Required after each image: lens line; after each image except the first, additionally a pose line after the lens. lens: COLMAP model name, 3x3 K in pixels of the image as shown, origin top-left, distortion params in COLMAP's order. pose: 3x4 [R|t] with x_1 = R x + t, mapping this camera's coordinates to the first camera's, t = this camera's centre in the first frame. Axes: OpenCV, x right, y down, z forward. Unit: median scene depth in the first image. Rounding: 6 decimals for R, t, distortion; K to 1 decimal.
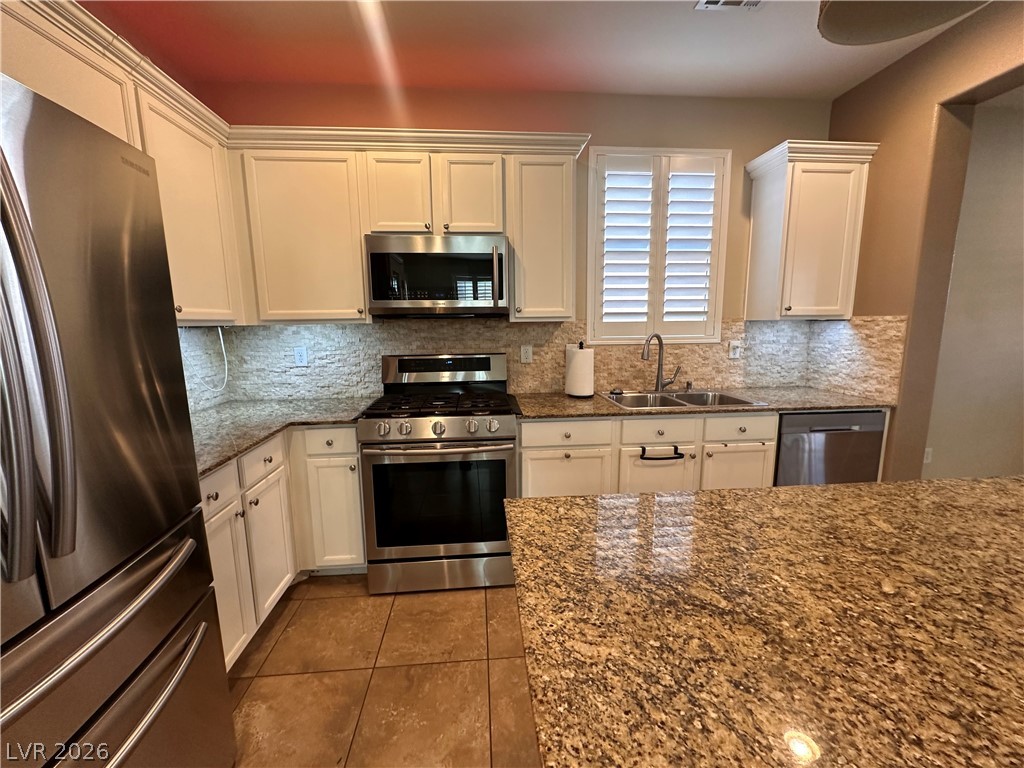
lens RADIAL K [[411.1, 0, 507.5], [0, 411.1, 386.0], [0, 0, 1]] dist [-0.005814, 0.000455]
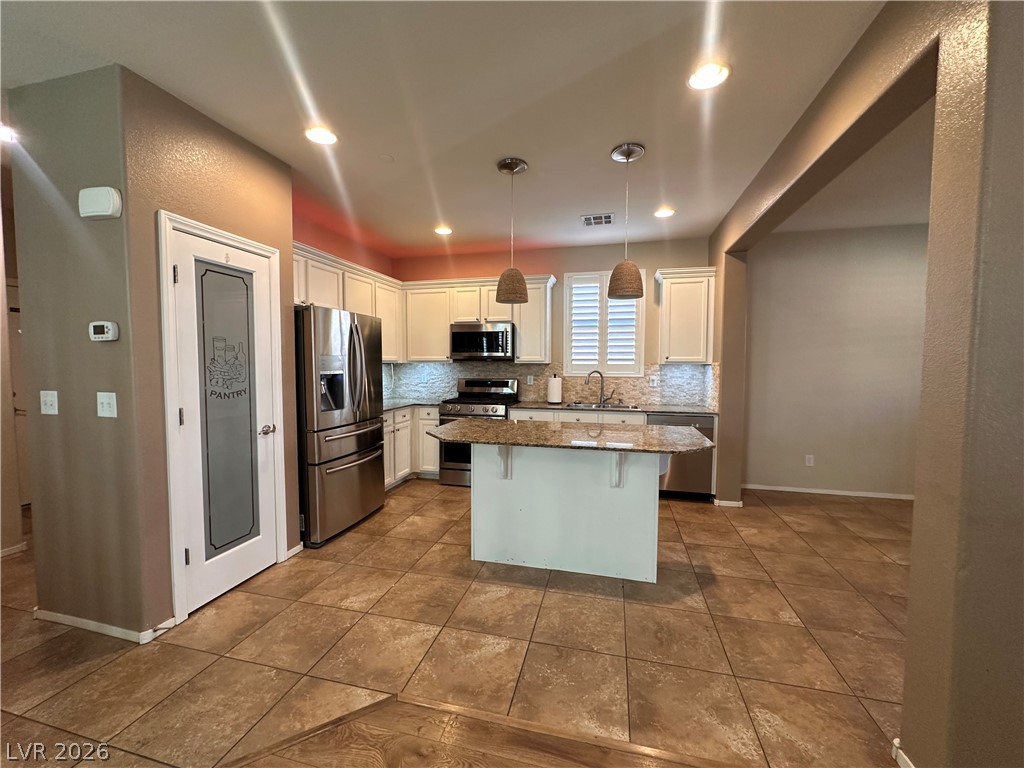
lens RADIAL K [[411.1, 0, 507.5], [0, 411.1, 386.0], [0, 0, 1]] dist [-0.005814, 0.000455]
pose [[0.945681, 0.032245, -0.323493, 0.609021], [-0.063263, 0.994299, -0.085828, 0.127942], [0.318881, 0.101631, 0.942330, -0.879476]]
